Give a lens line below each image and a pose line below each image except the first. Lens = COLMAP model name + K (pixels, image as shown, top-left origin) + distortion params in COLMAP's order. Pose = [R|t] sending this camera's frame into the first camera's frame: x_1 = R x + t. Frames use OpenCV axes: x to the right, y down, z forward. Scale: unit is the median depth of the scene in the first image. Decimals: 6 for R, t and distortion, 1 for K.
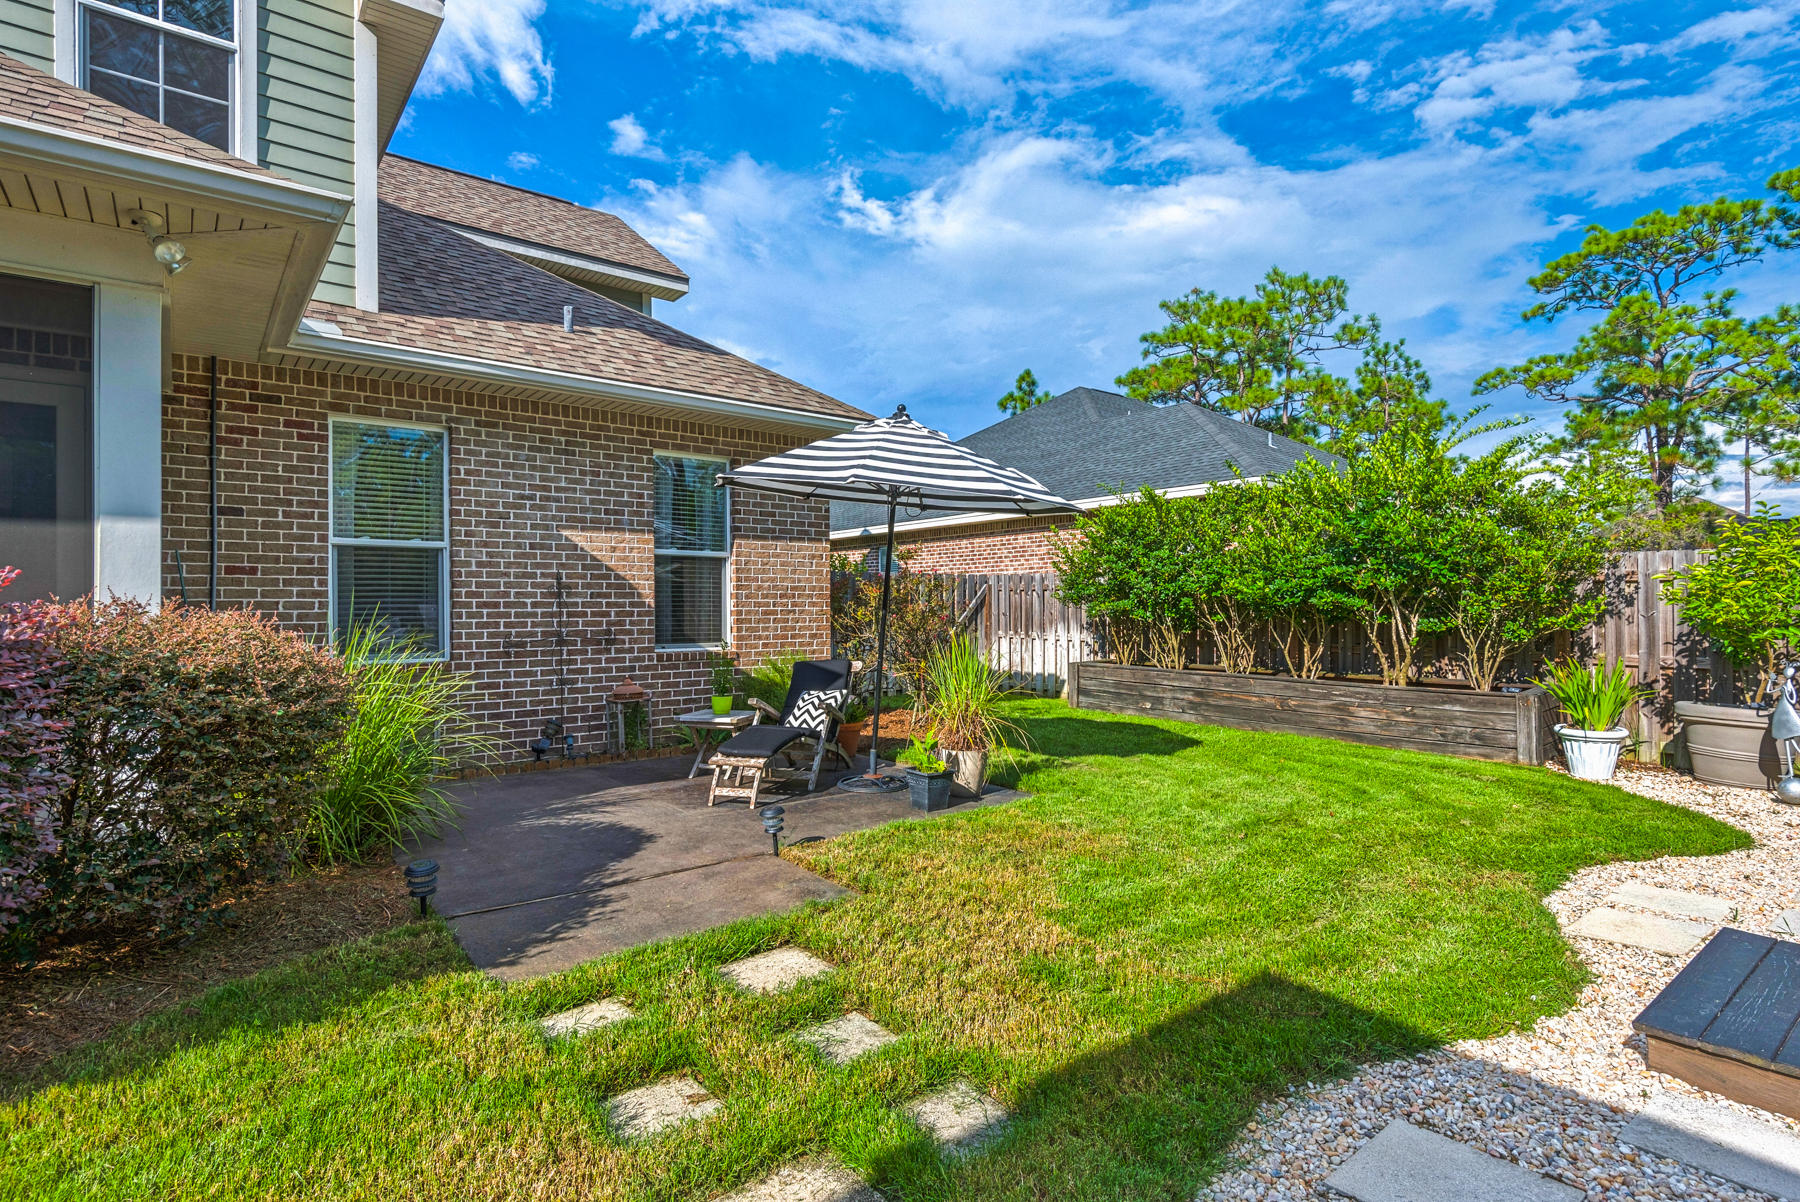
lens RADIAL K [[896.5, 0, 895.3], [0, 896.5, 606.7], [0, 0, 1]] dist [0.040646, -0.029310]
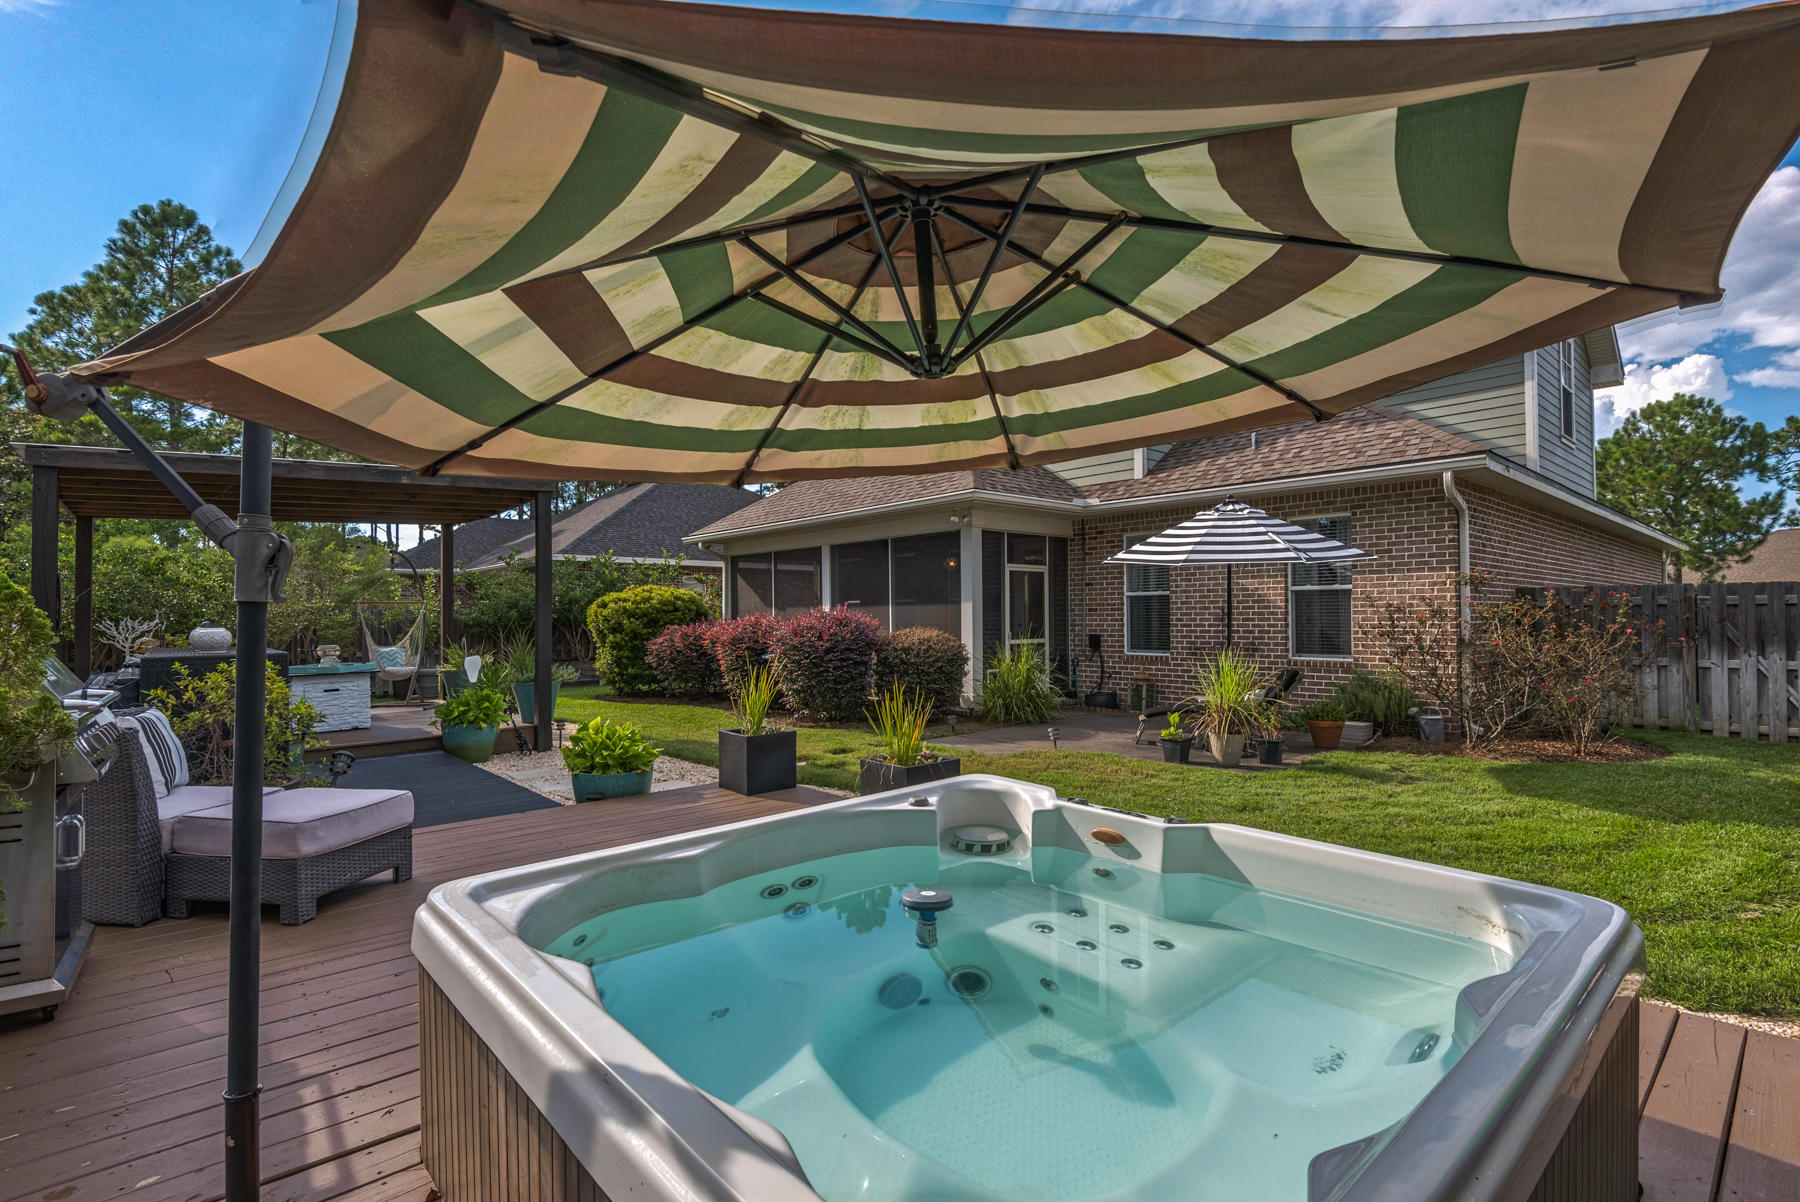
lens RADIAL K [[830.9, 0, 900.0], [0, 830.9, 601.0], [0, 0, 1]] dist [0.026077, -0.020085]
pose [[0.058714, -0.014630, -0.998168, 1.106339], [0.008060, 0.999867, -0.014181, -0.030064], [0.998242, -0.007212, 0.058824, 0.328200]]
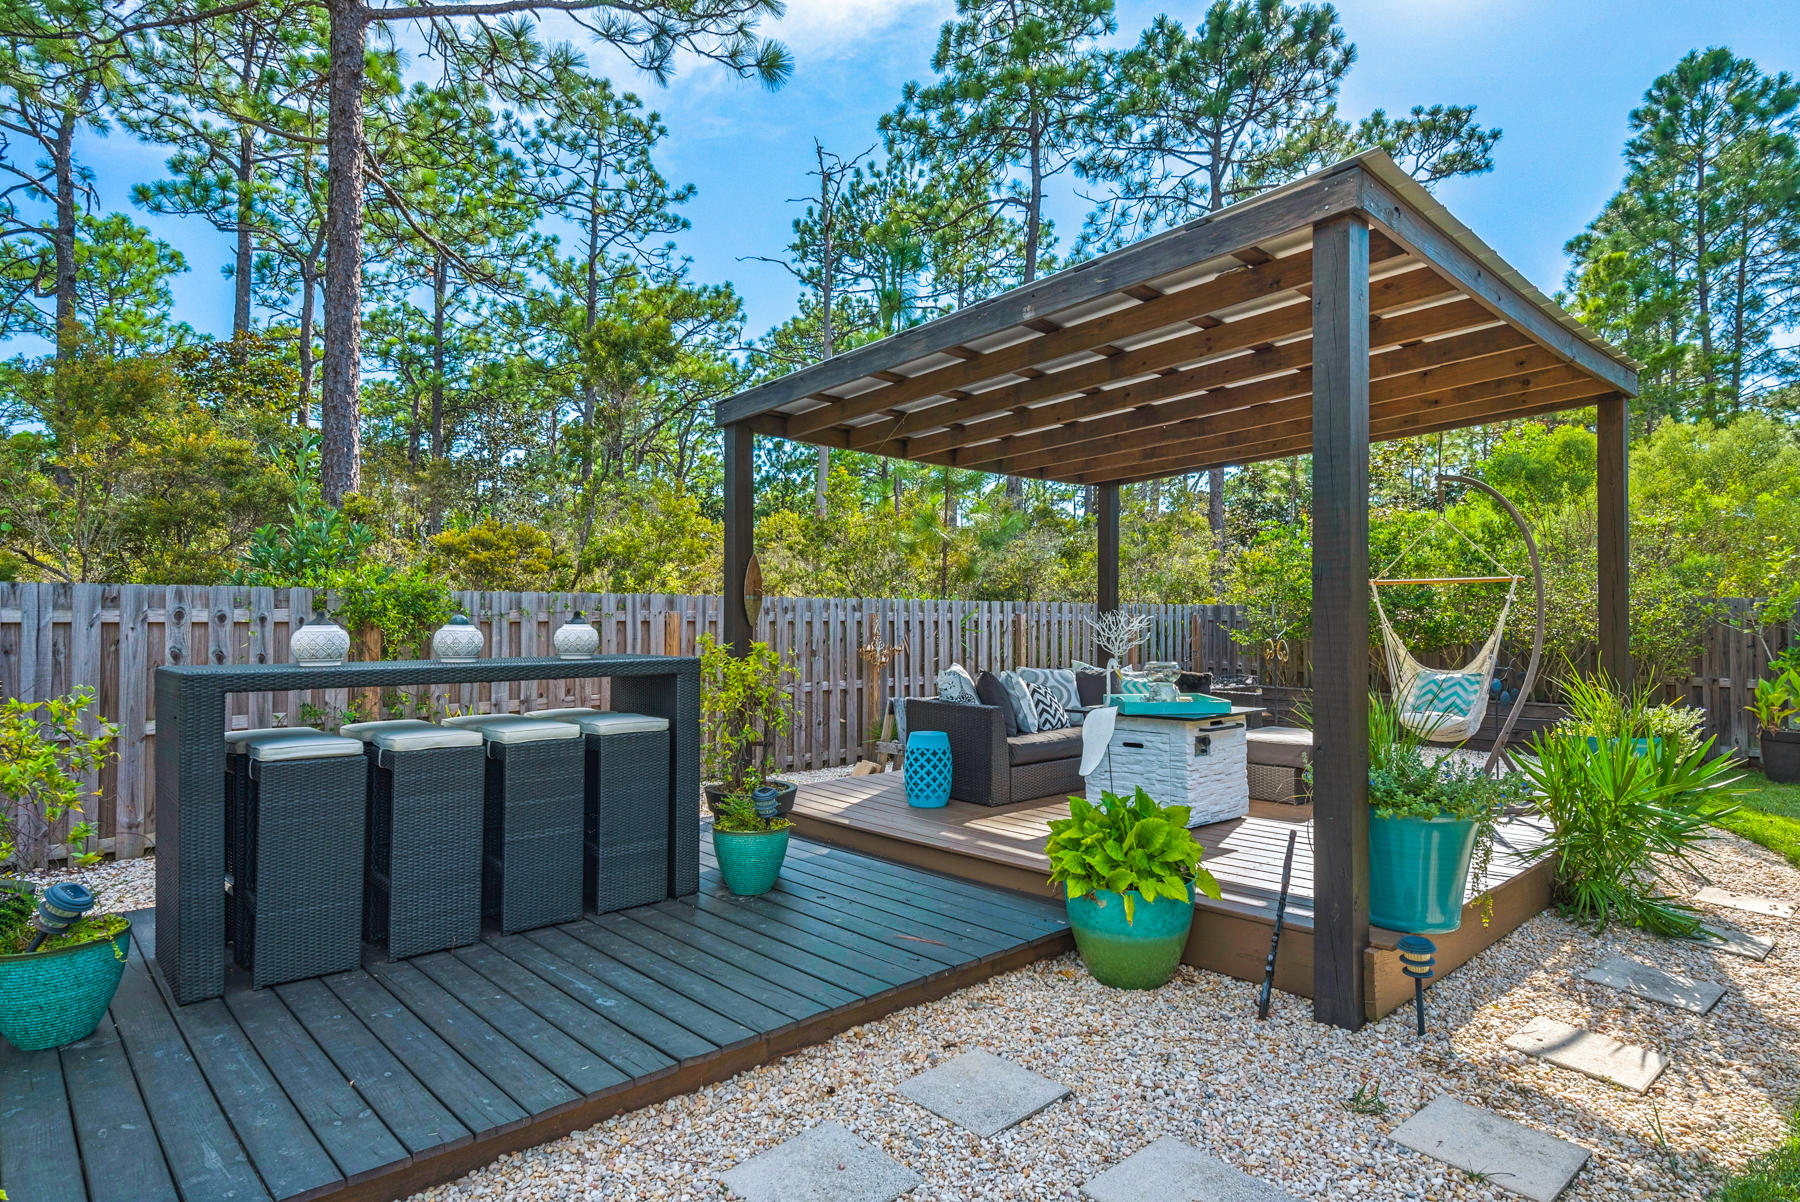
lens RADIAL K [[978.7, 0, 895.4], [0, 978.7, 616.5], [0, 0, 1]] dist [0.023775, -0.016261]
pose [[-0.996395, 0.004406, -0.084716, 0.084215], [0.004787, 0.999979, -0.004292, -0.022375], [0.084695, -0.004682, -0.996396, 0.324041]]
